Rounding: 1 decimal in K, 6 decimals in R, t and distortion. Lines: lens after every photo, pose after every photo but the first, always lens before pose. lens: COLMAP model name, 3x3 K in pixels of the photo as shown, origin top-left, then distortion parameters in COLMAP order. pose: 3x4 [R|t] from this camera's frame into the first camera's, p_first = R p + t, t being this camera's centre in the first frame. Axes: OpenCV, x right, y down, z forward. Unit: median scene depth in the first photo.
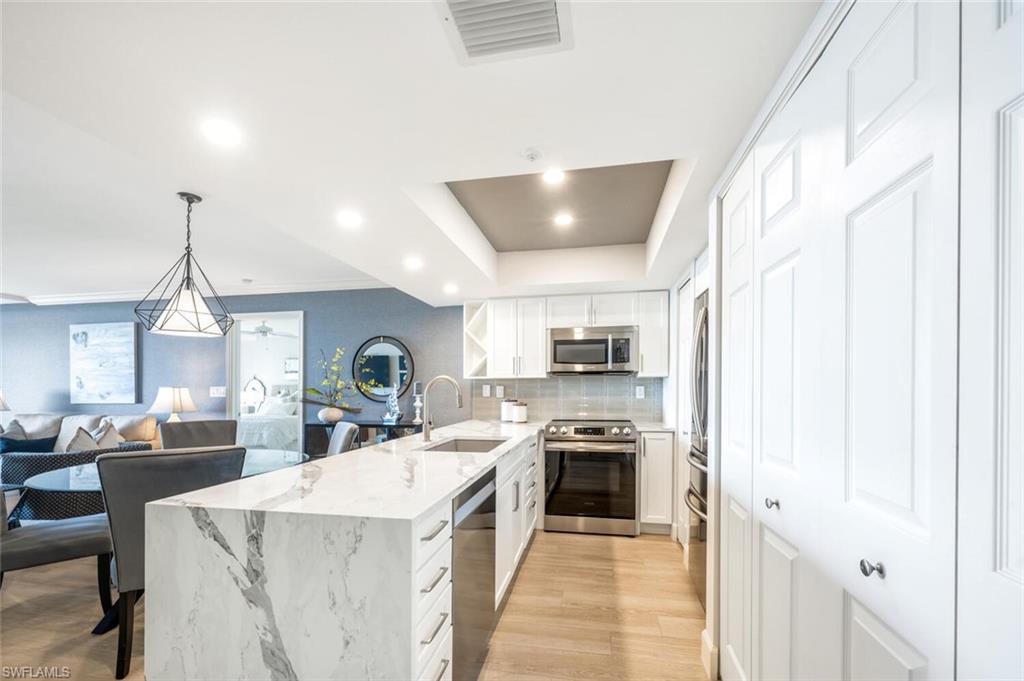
lens RADIAL K [[416.6, 0, 519.3], [0, 416.6, 388.6], [0, 0, 1]] dist [0.001507, 0.000148]
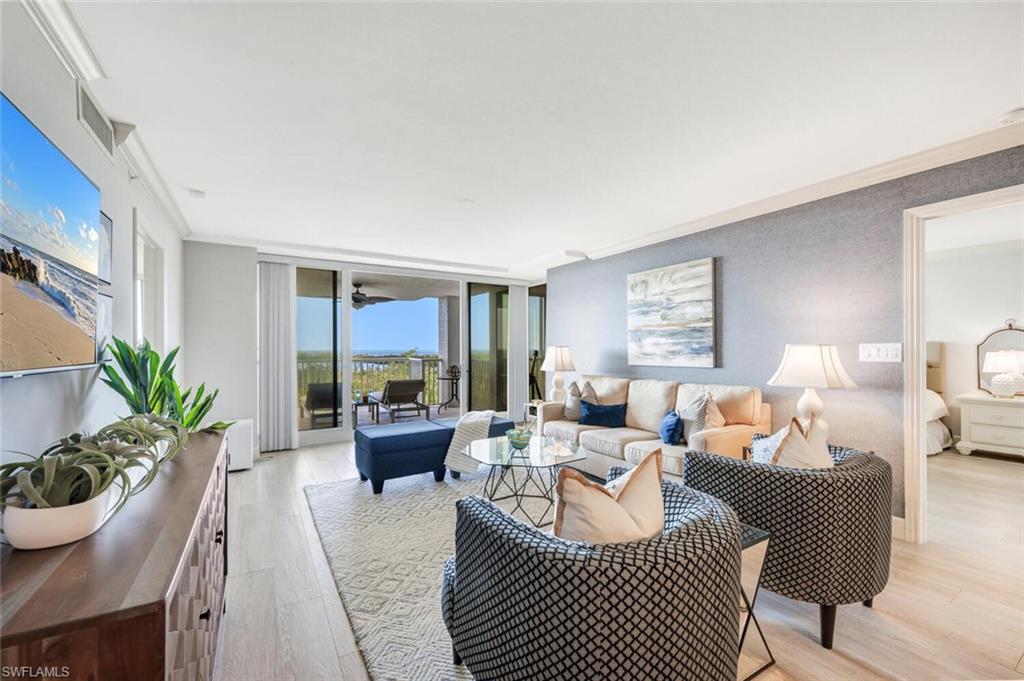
lens RADIAL K [[416.6, 0, 512.0], [0, 416.6, 346.9], [0, 0, 1]] dist [0.001507, 0.000148]
pose [[0.675723, -0.002716, -0.737151, -0.618481], [-0.004061, 0.999964, -0.007407, 0.005583], [0.737144, 0.007999, 0.675688, 0.244383]]
